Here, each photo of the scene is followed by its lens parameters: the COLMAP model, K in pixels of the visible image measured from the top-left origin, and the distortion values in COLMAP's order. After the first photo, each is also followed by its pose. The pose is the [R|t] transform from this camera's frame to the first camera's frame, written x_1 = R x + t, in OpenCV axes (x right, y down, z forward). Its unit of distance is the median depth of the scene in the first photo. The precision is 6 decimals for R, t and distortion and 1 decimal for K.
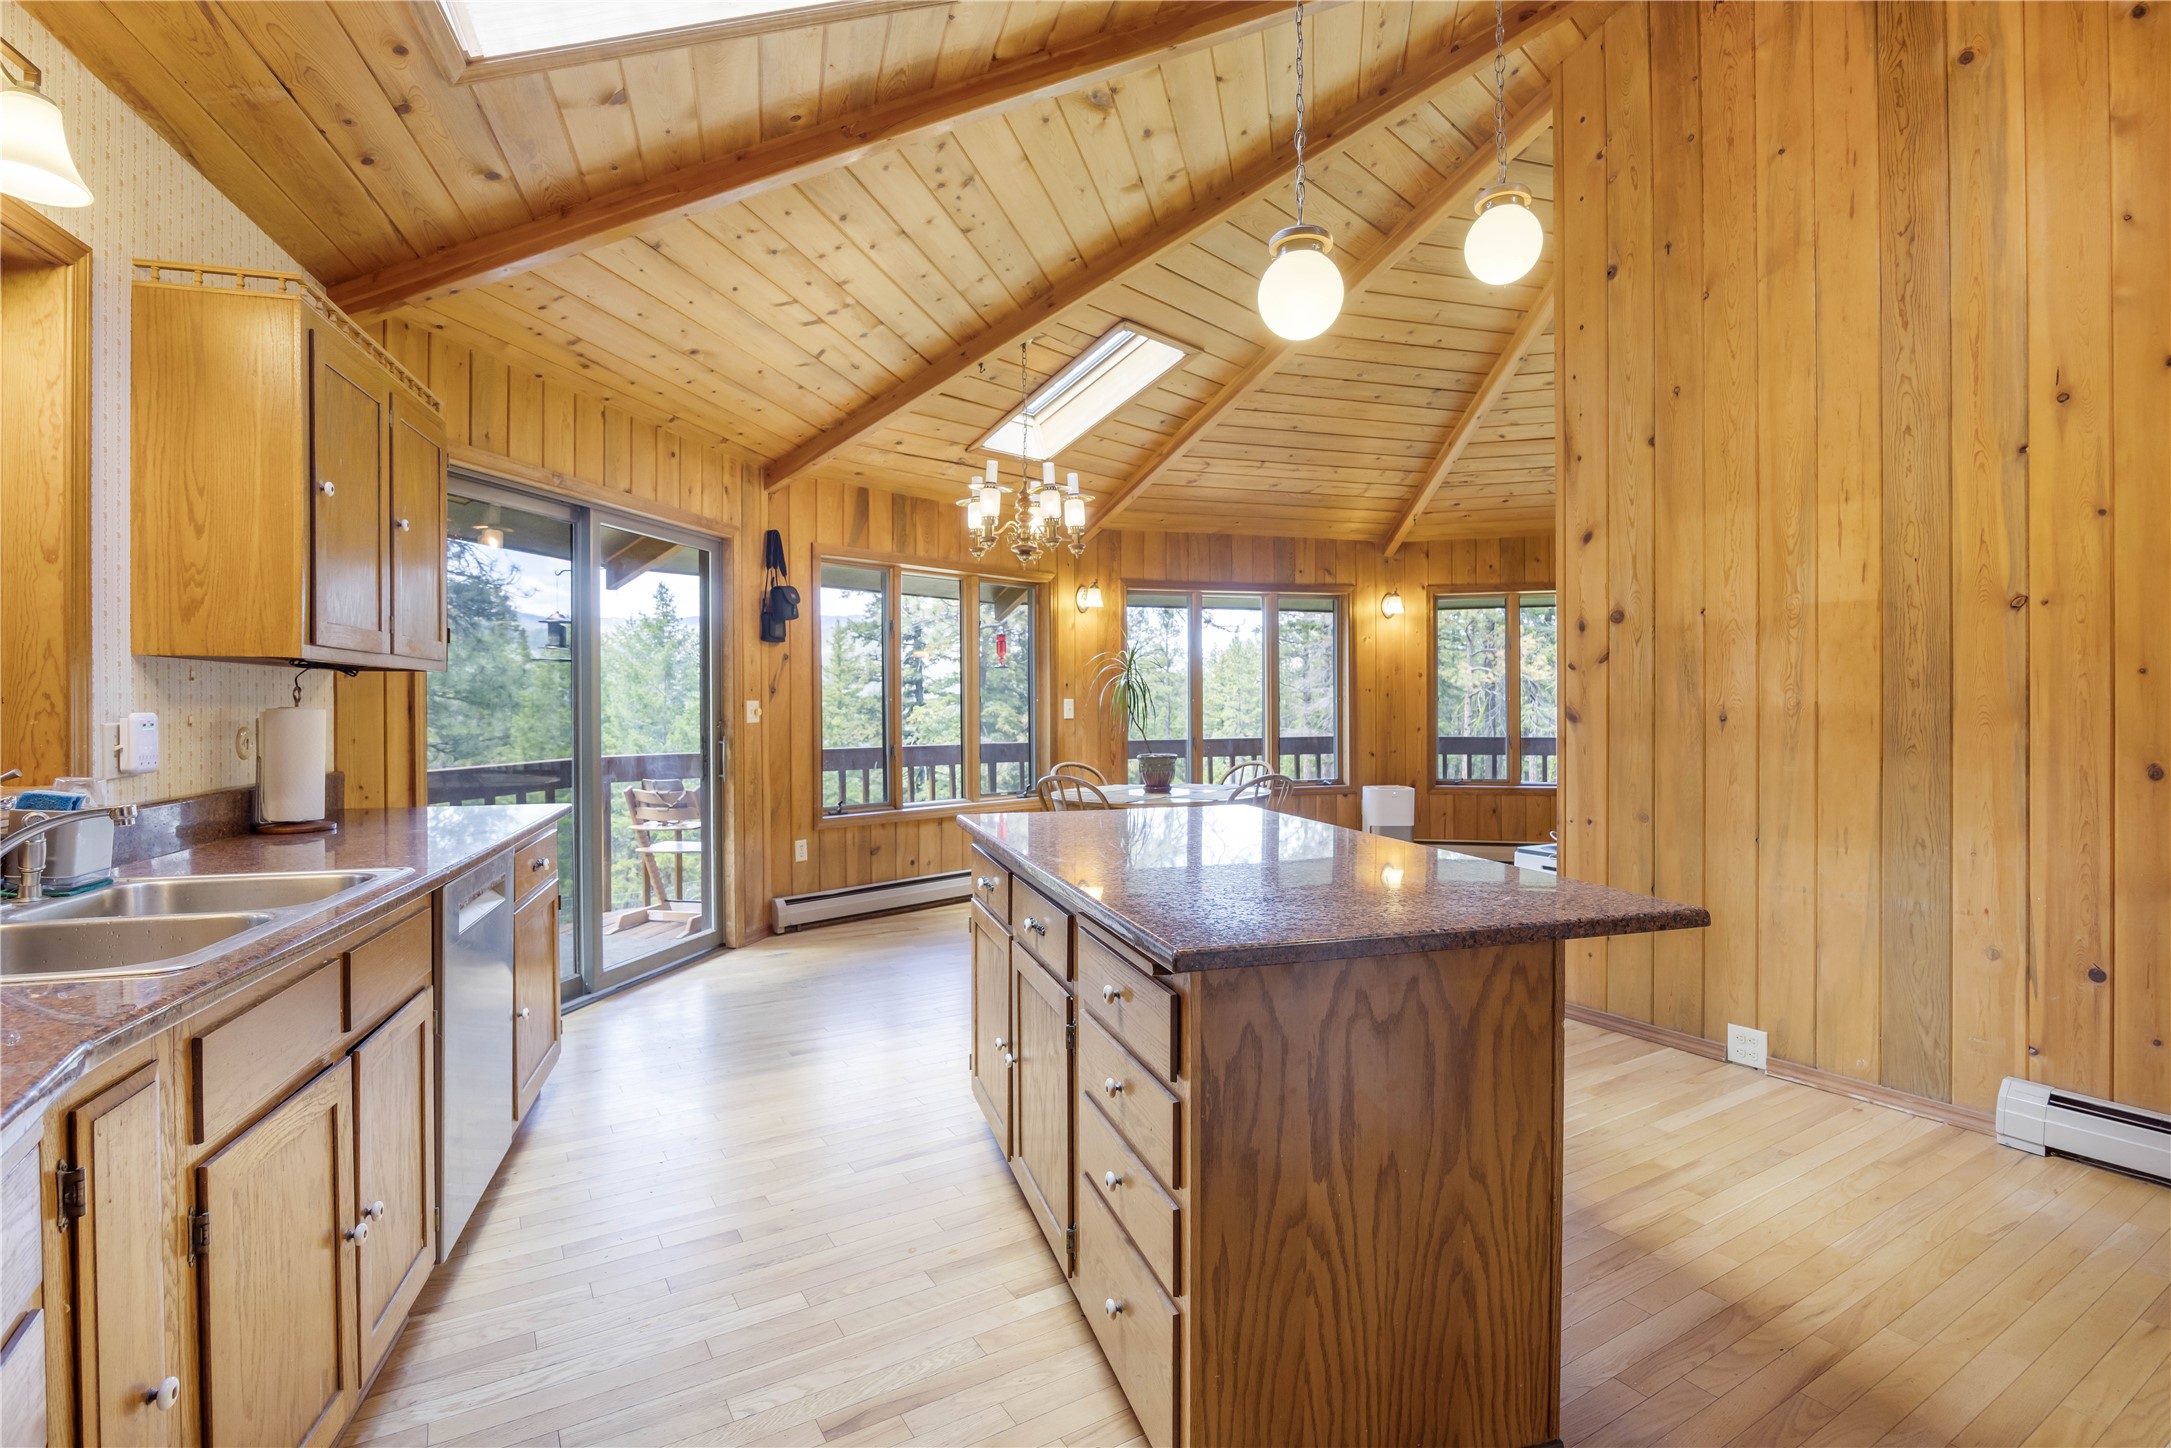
lens RADIAL K [[1029.7, 0, 1077.6], [0, 1029.7, 706.5], [0, 0, 1]] dist [0.014579, 0.000092]
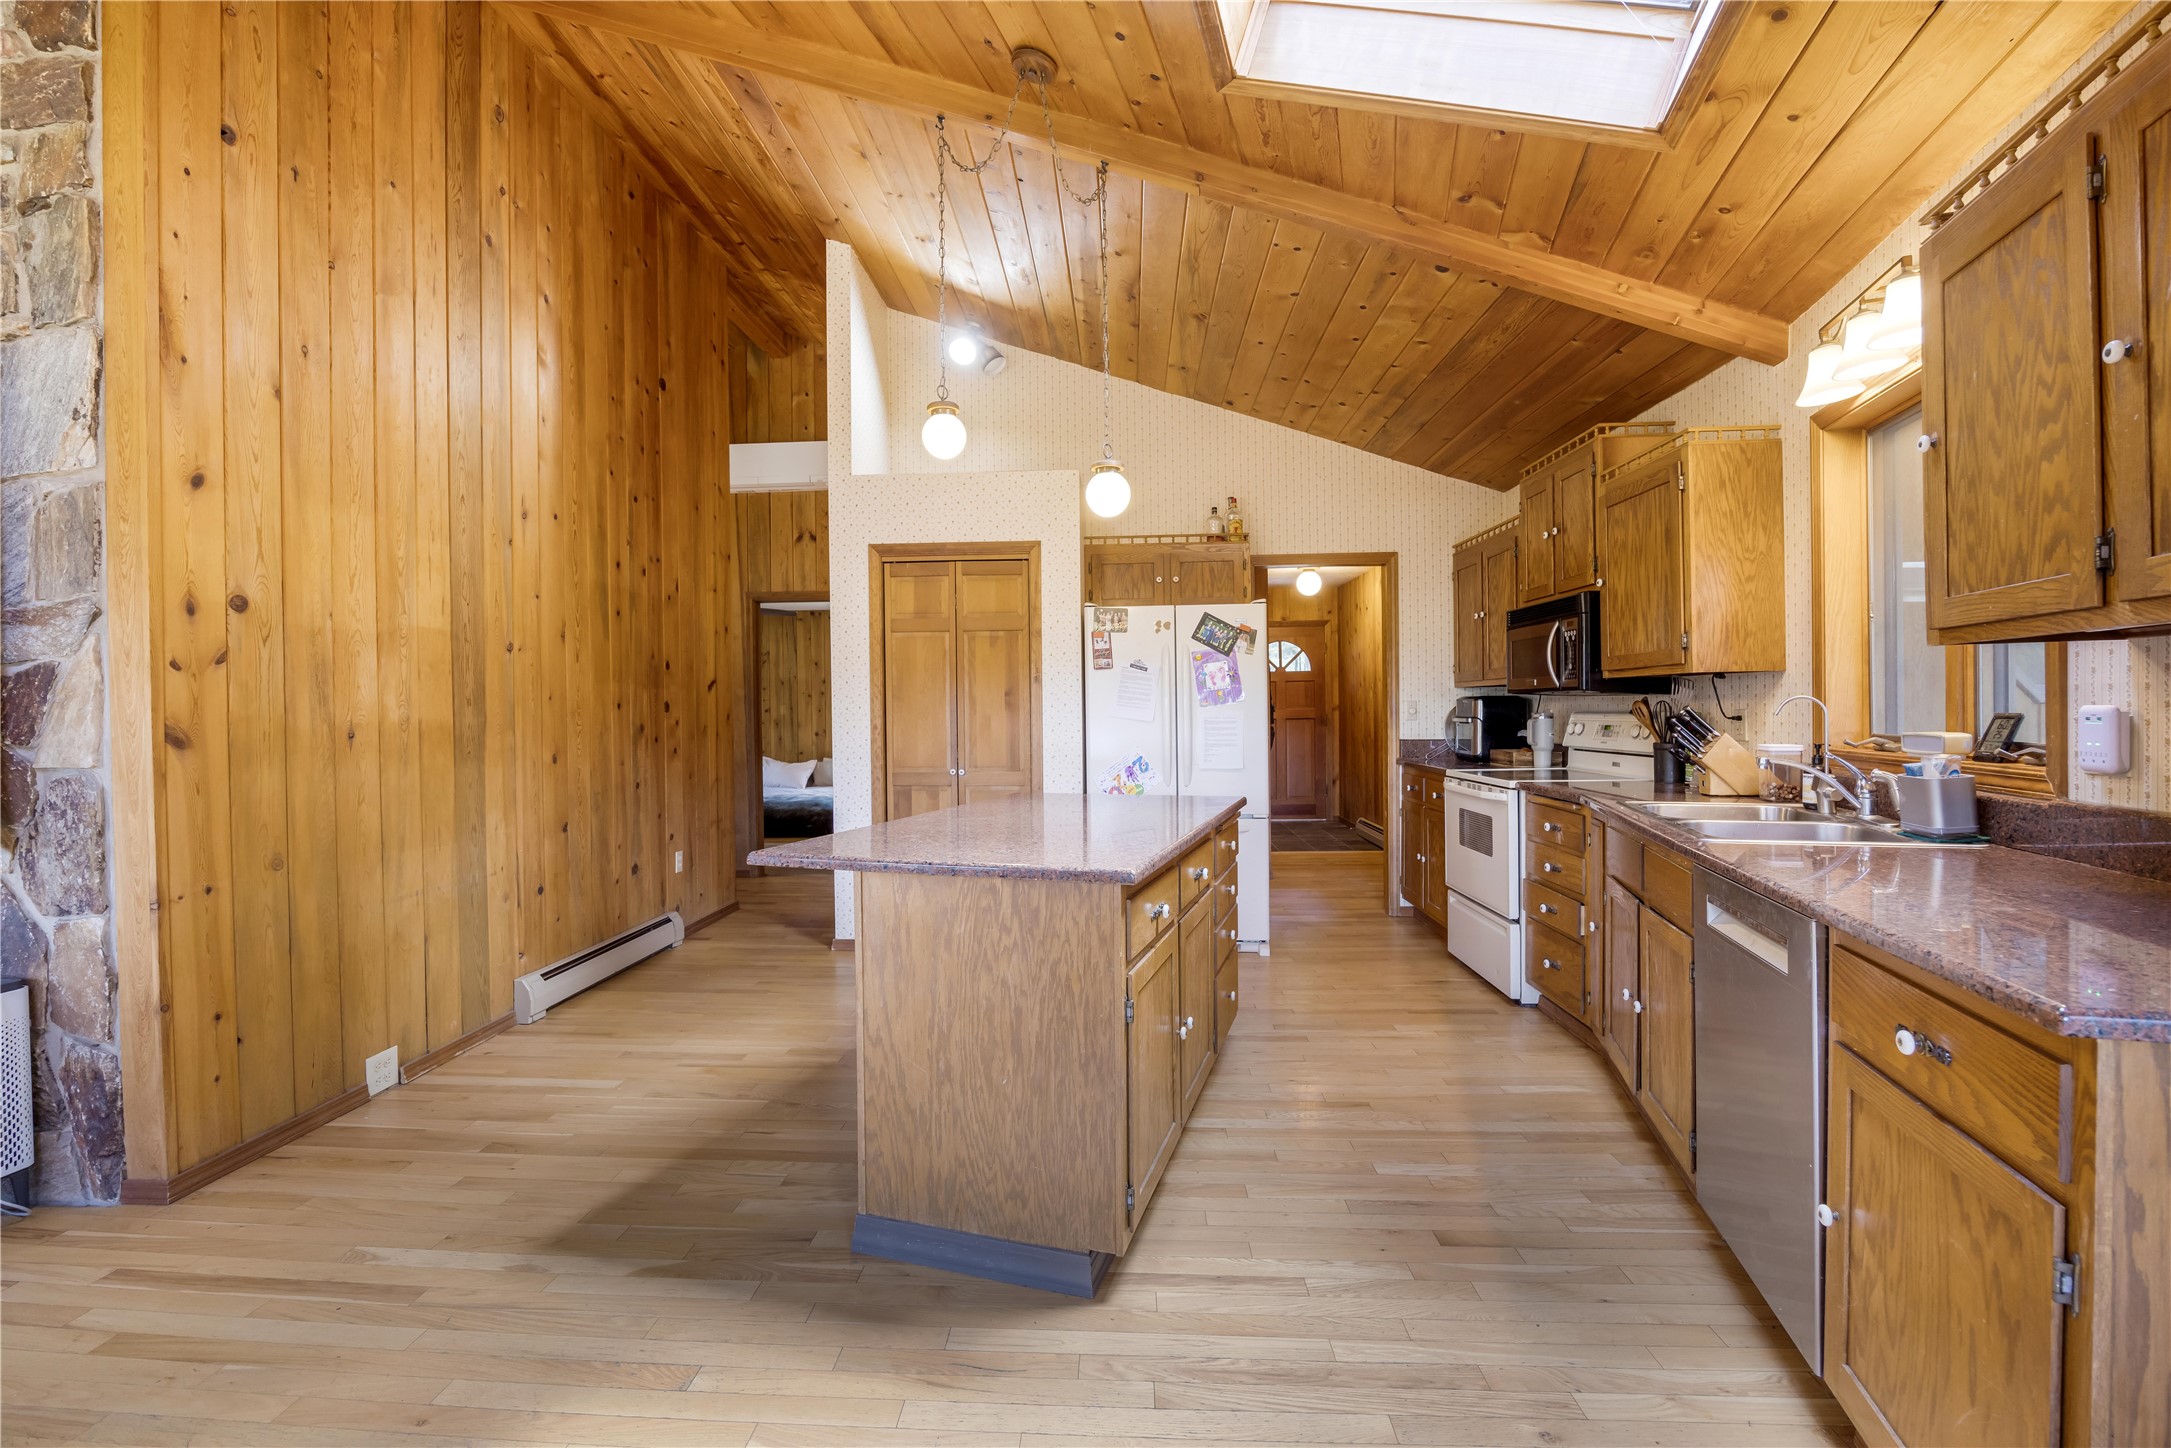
lens RADIAL K [[929.9, 0, 1070.2], [0, 929.9, 716.3], [0, 0, 1]] dist [-0.023046, 0.000237]
pose [[-0.817603, 0.008043, 0.575726, -0.310057], [0.014028, 0.999884, 0.005954, -0.001222], [-0.575612, 0.012944, -0.817621, 1.080984]]
